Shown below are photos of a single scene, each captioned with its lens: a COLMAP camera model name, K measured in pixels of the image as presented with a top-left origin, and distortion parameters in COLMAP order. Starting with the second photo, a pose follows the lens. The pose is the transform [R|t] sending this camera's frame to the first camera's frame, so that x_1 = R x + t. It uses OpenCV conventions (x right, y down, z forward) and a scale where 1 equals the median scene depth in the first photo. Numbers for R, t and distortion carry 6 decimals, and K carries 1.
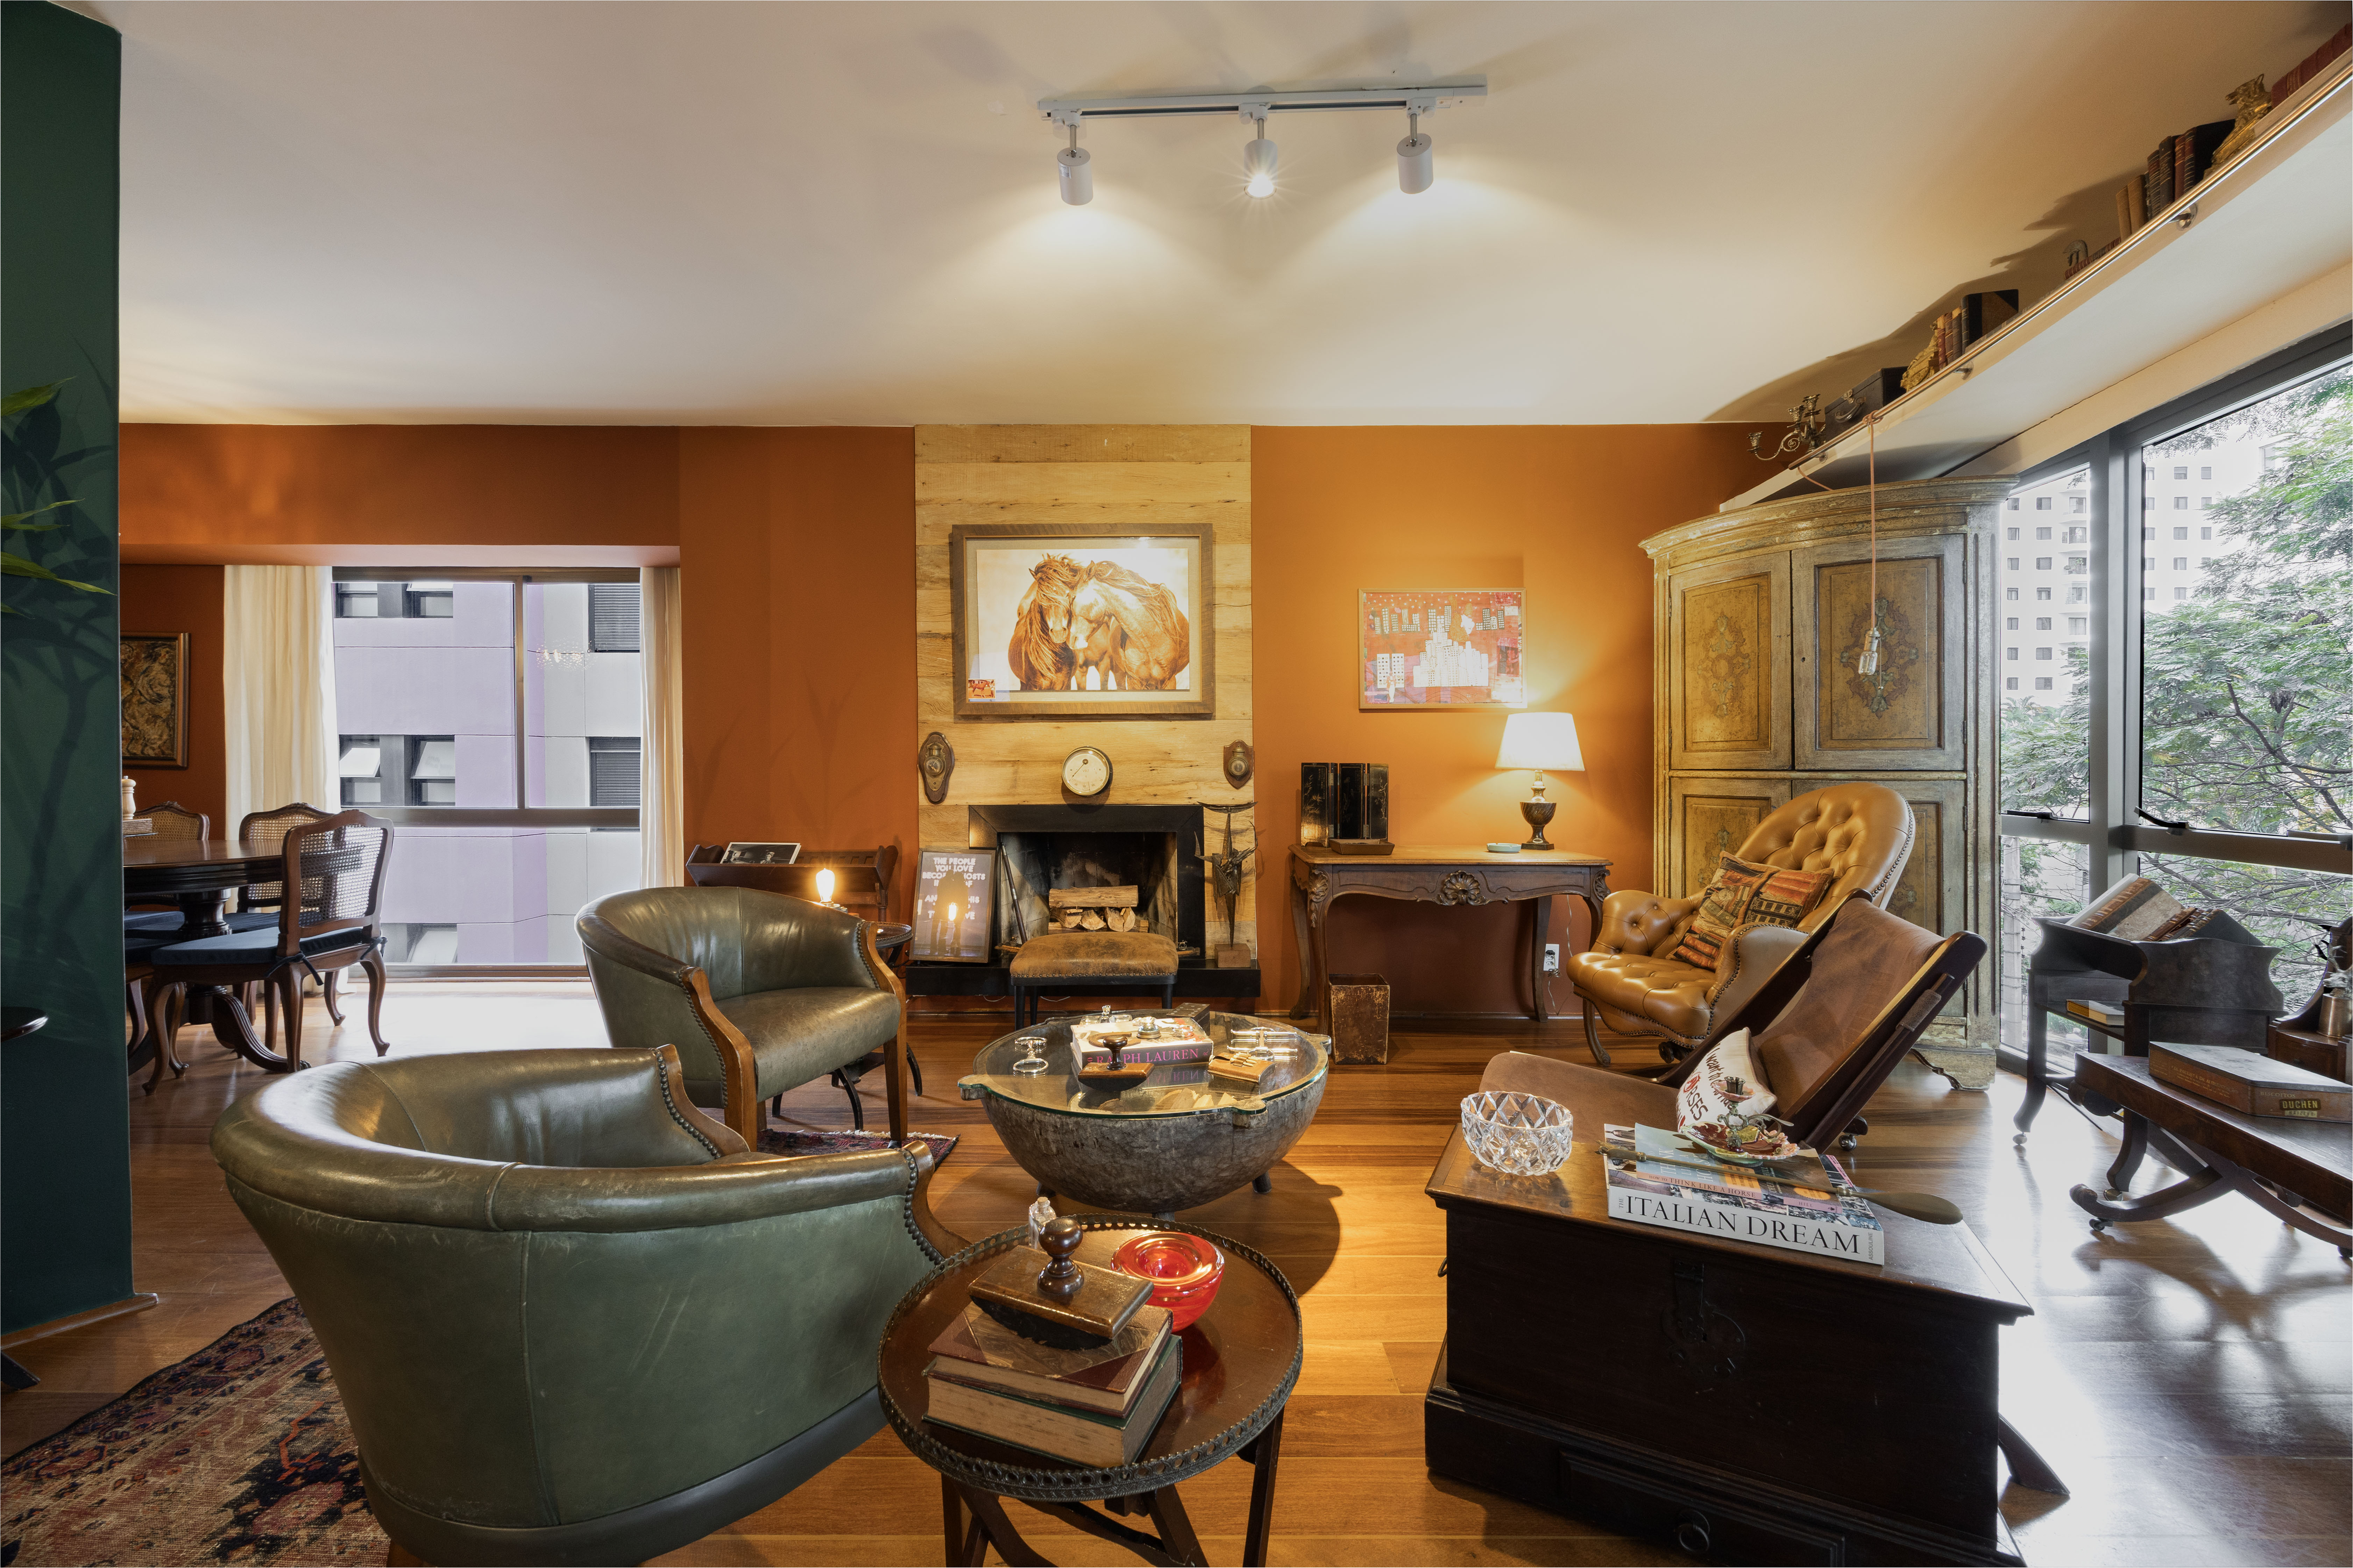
lens RADIAL K [[893.2, 0, 1184.9], [0, 893.2, 774.2], [0, 0, 1]] dist [-0.002417, 0.000232]
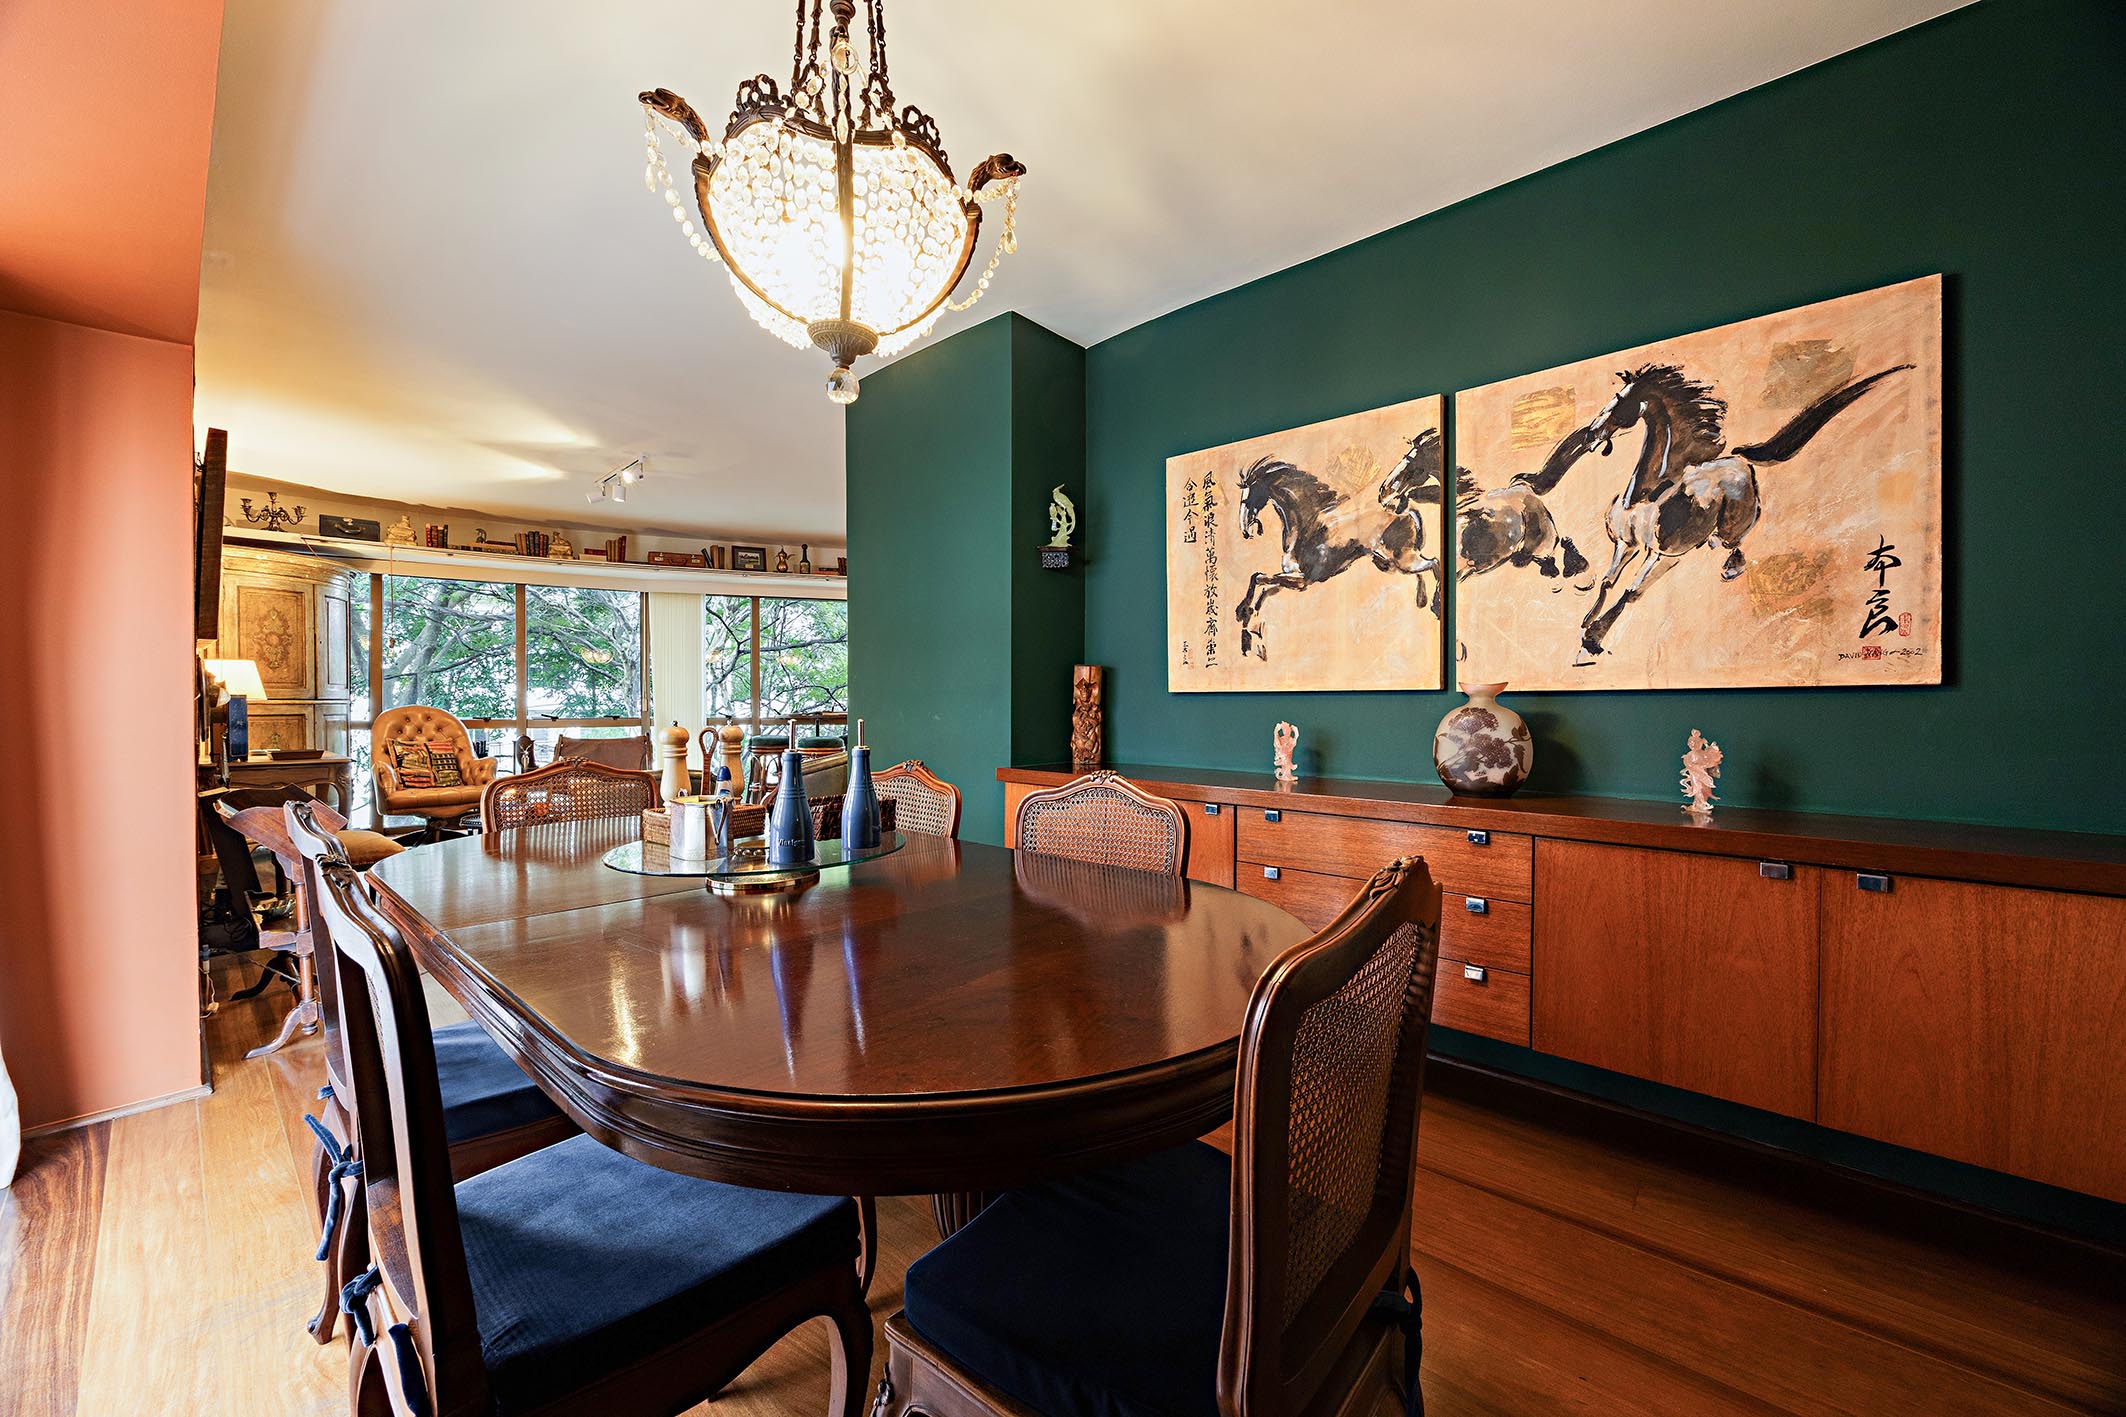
lens RADIAL K [[807.2, 0, 1069.8], [0, 807.2, 695.8], [0, 0, 1]] dist [-0.002417, 0.000232]
pose [[-0.748867, -0.000796, 0.662720, -1.425136], [0.000953, 0.999997, 0.002278, -0.012431], [-0.662720, 0.002337, -0.748864, 1.041097]]
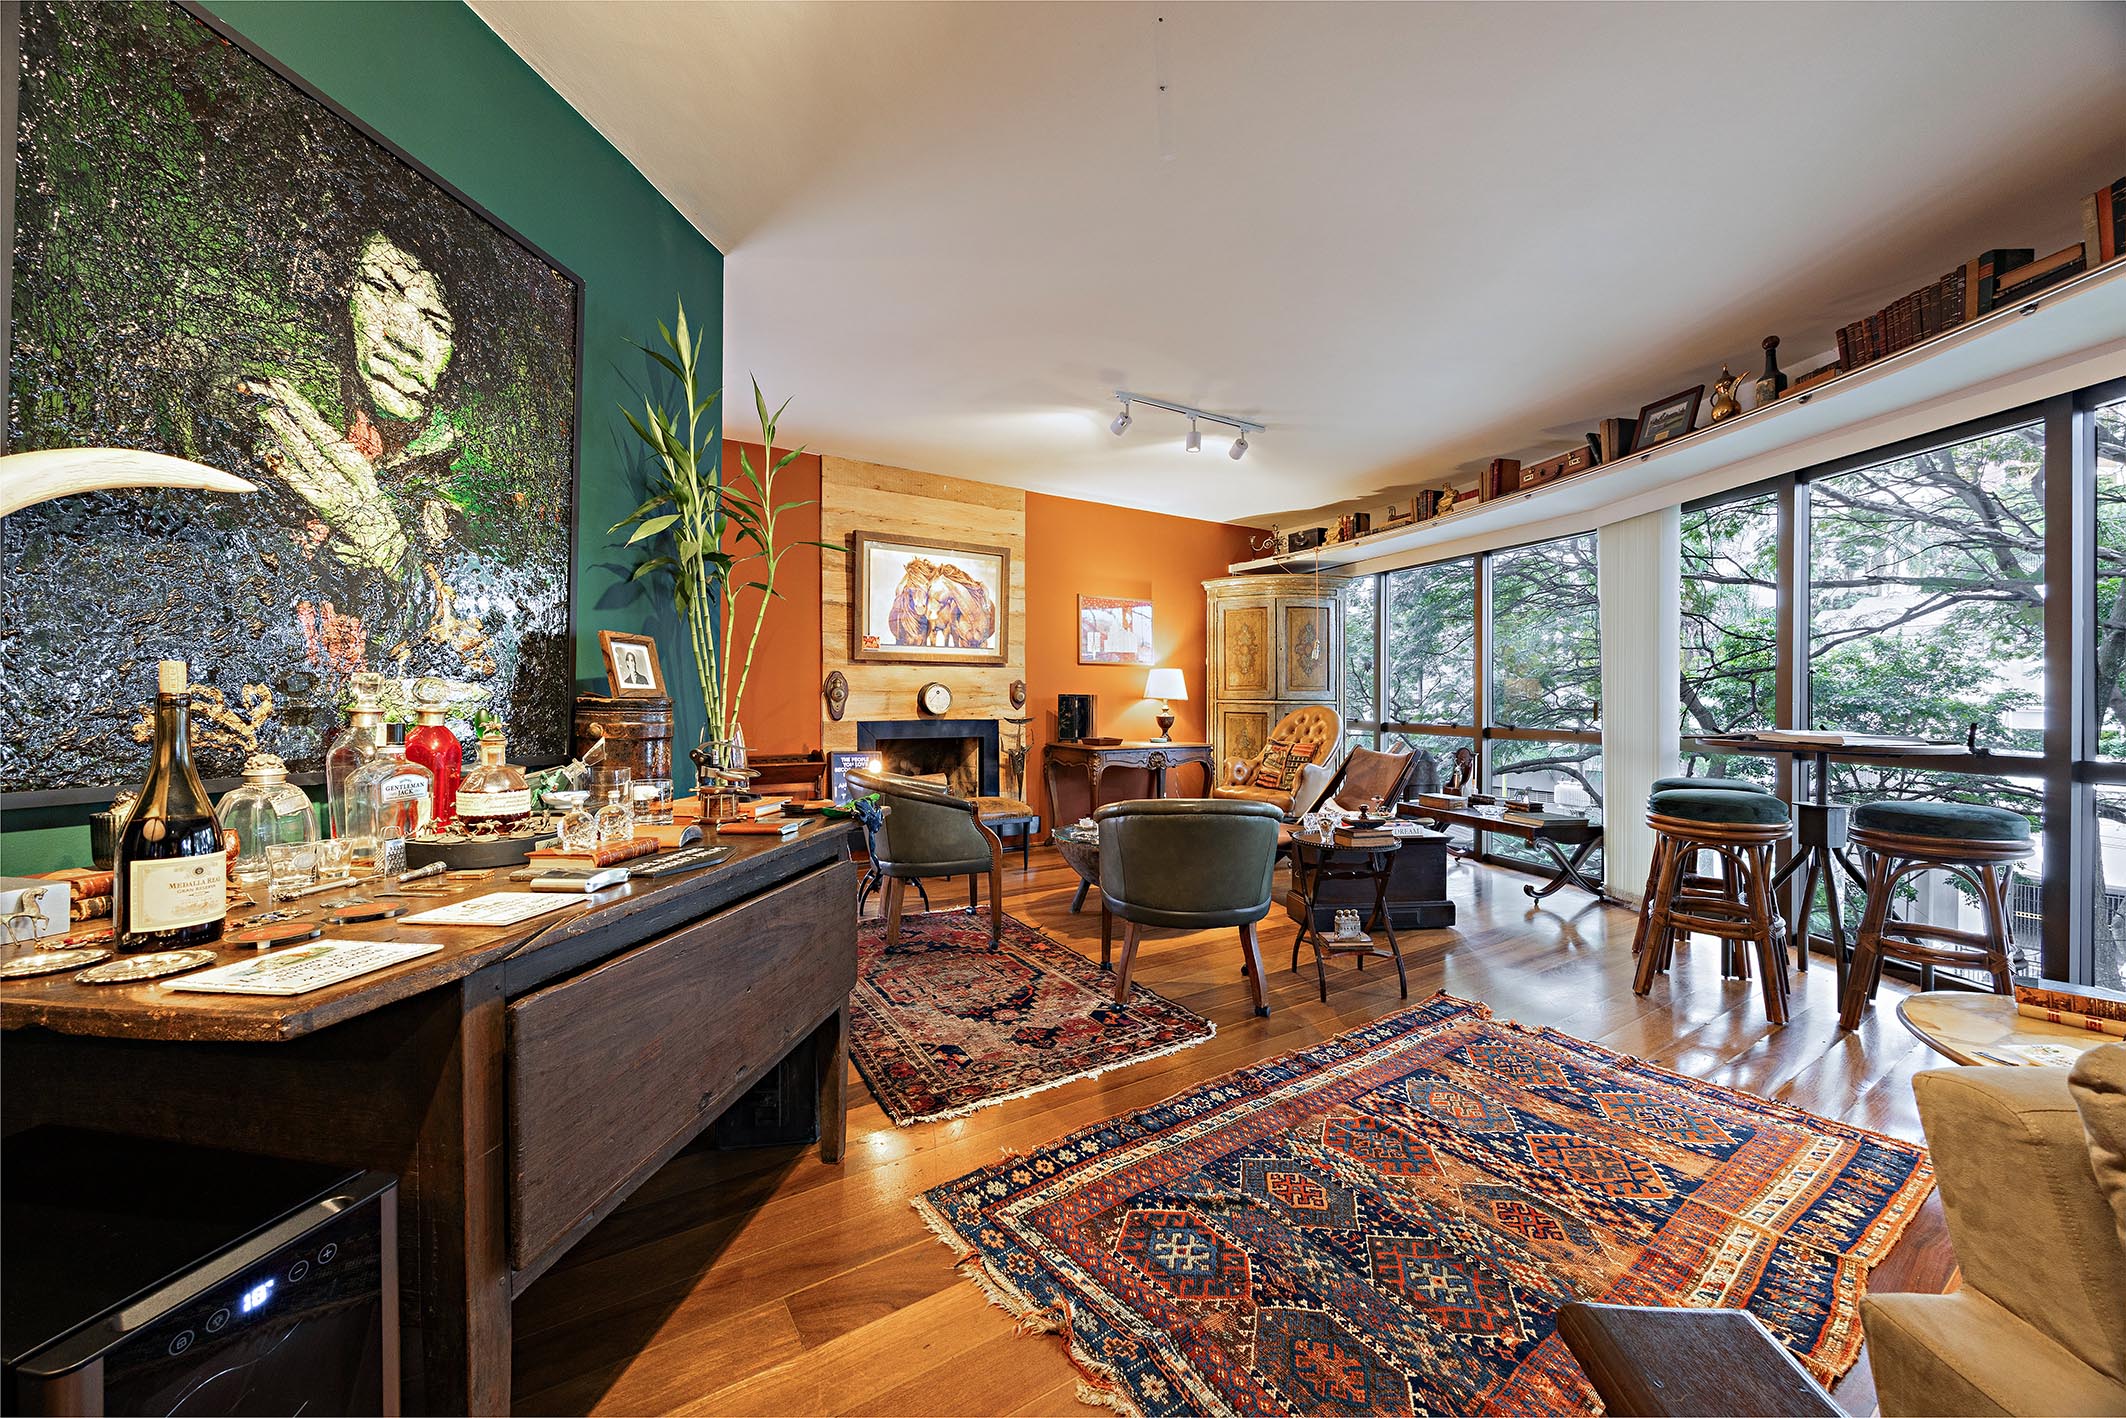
lens RADIAL K [[807.2, 0, 1069.9], [0, 807.2, 695.6], [0, 0, 1]] dist [-0.002417, 0.000232]
pose [[0.830407, 0.007209, 0.557111, -0.700944], [-0.003718, 0.999966, -0.007398, 0.001200], [-0.557145, 0.004072, 0.830405, -0.292610]]
